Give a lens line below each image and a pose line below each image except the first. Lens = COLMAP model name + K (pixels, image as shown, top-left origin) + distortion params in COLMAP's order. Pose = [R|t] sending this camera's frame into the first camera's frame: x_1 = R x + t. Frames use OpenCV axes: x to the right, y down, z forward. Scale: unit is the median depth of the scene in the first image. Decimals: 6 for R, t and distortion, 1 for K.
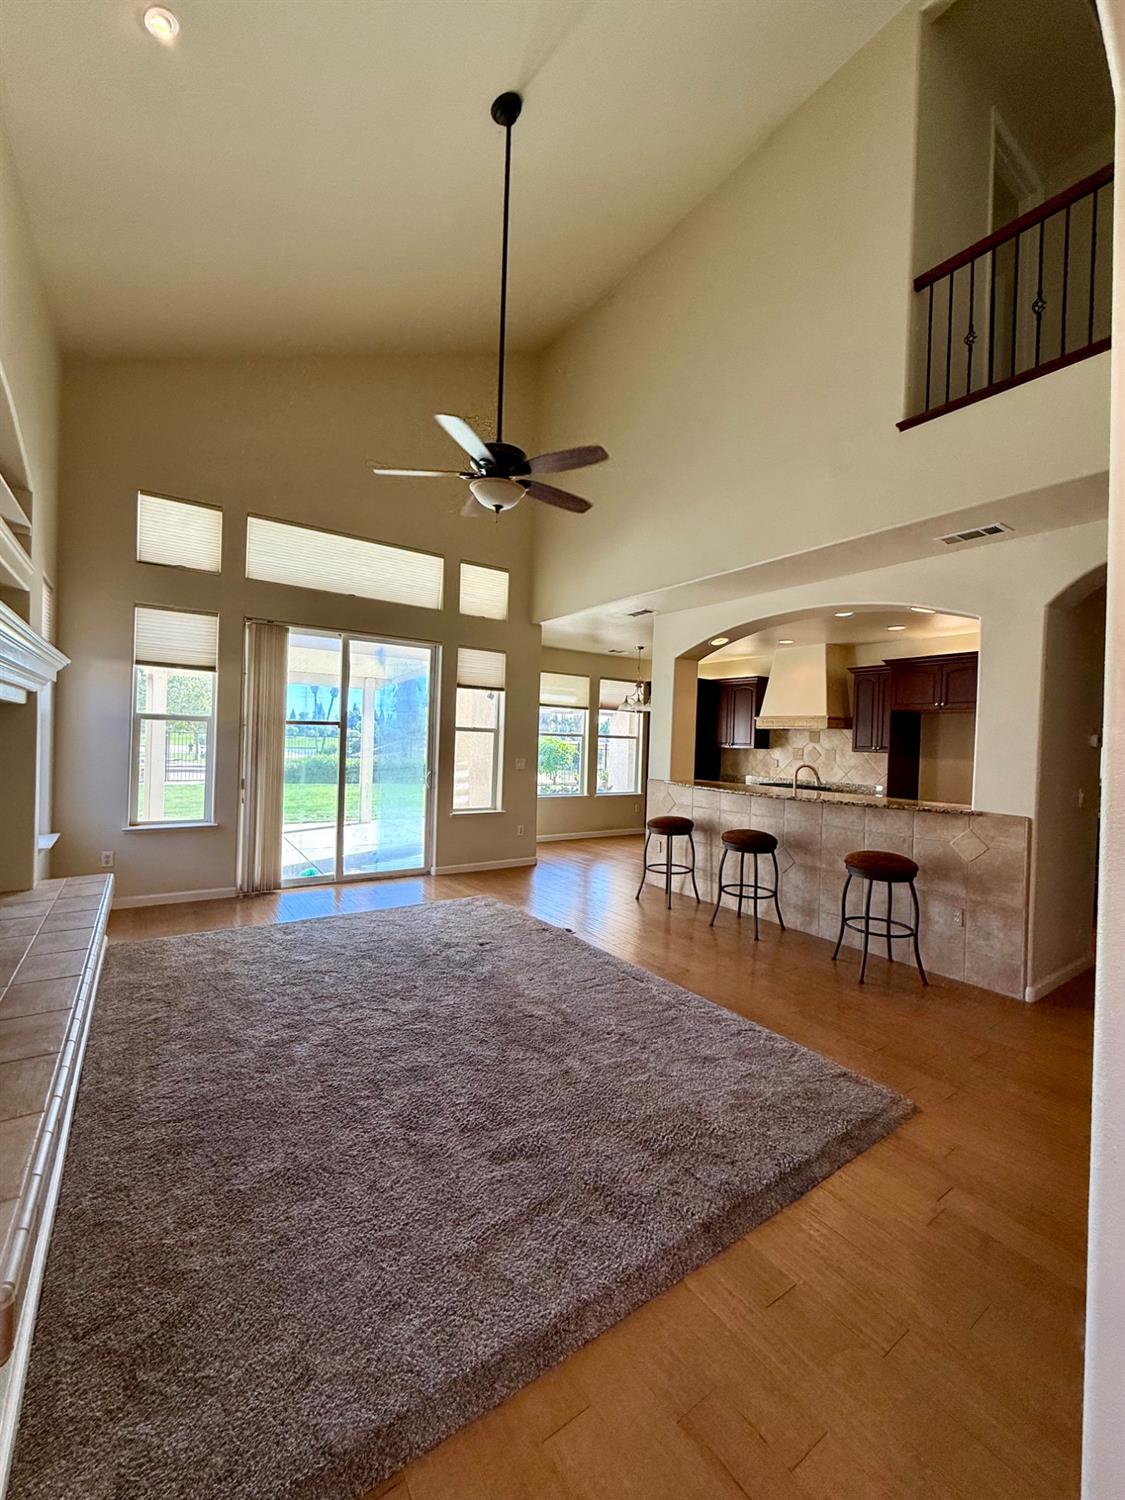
lens RADIAL K [[599.9, 0, 566.5], [0, 599.9, 741.9], [0, 0, 1]] dist [0.012744, 0.000264]
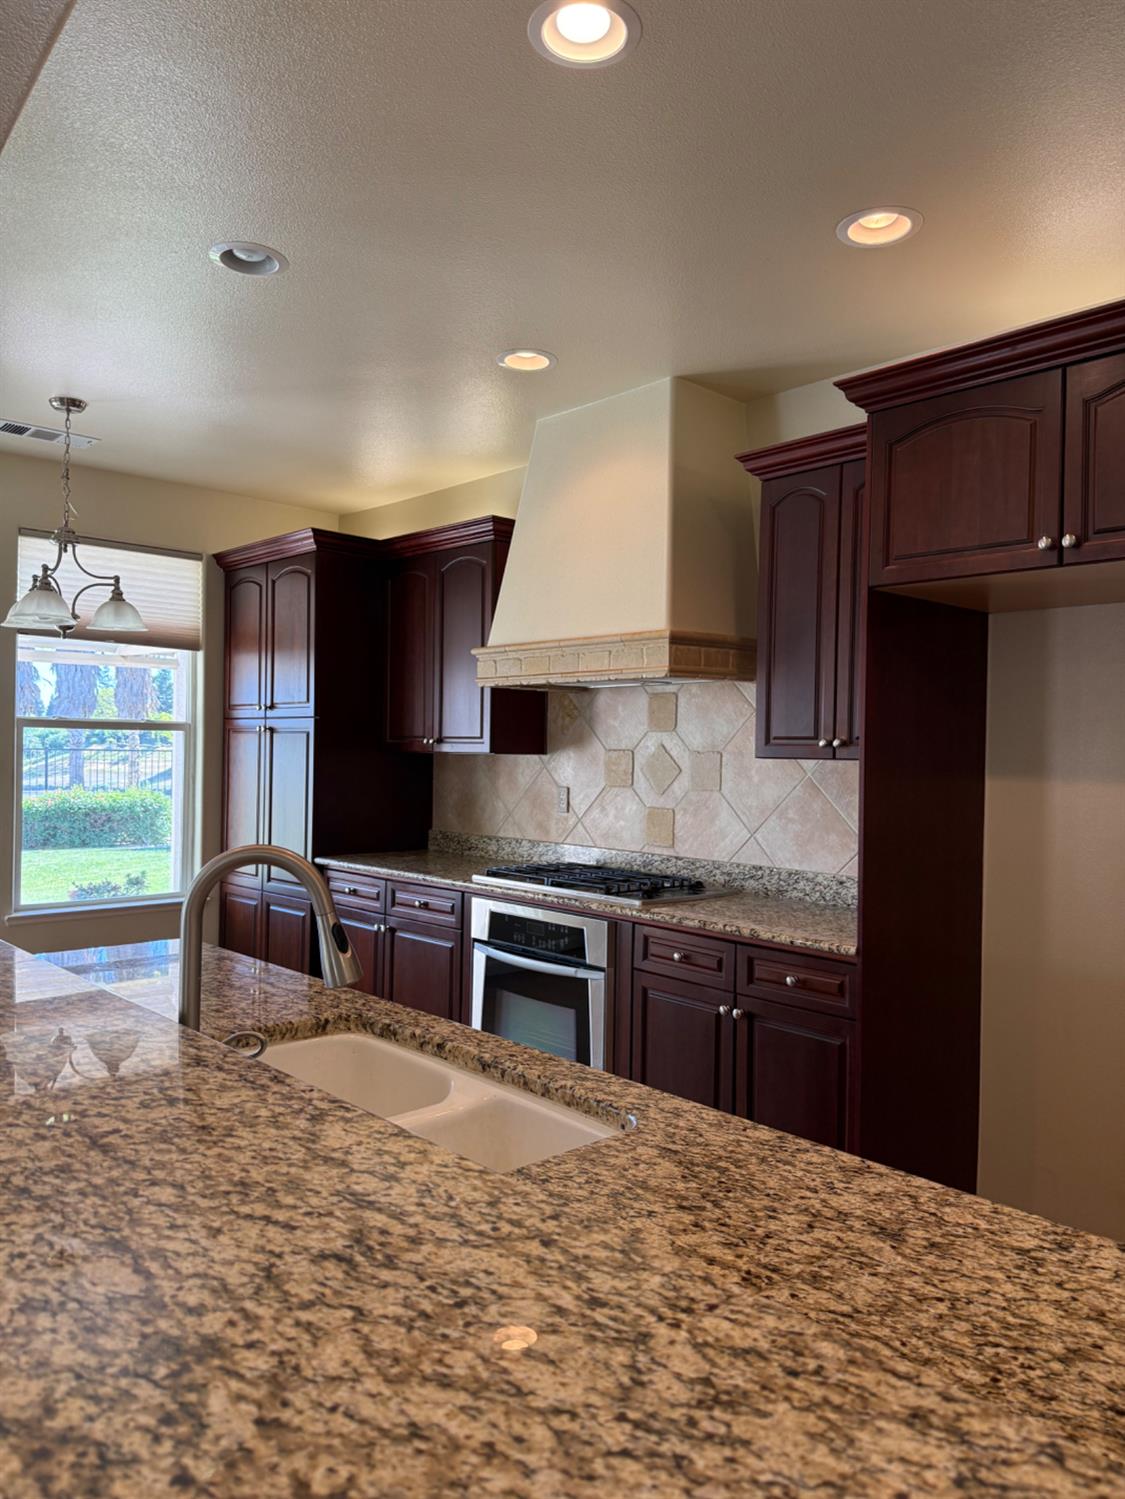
lens RADIAL K [[1054.8, 0, 563.2], [0, 1054.8, 753.4], [0, 0, 1]] dist [0.050633, -0.047459]
pose [[0.990224, -0.015914, 0.138578, 0.294135], [0.015121, 0.999863, 0.006775, 0.008852], [-0.138667, -0.004613, 0.990328, 0.488996]]
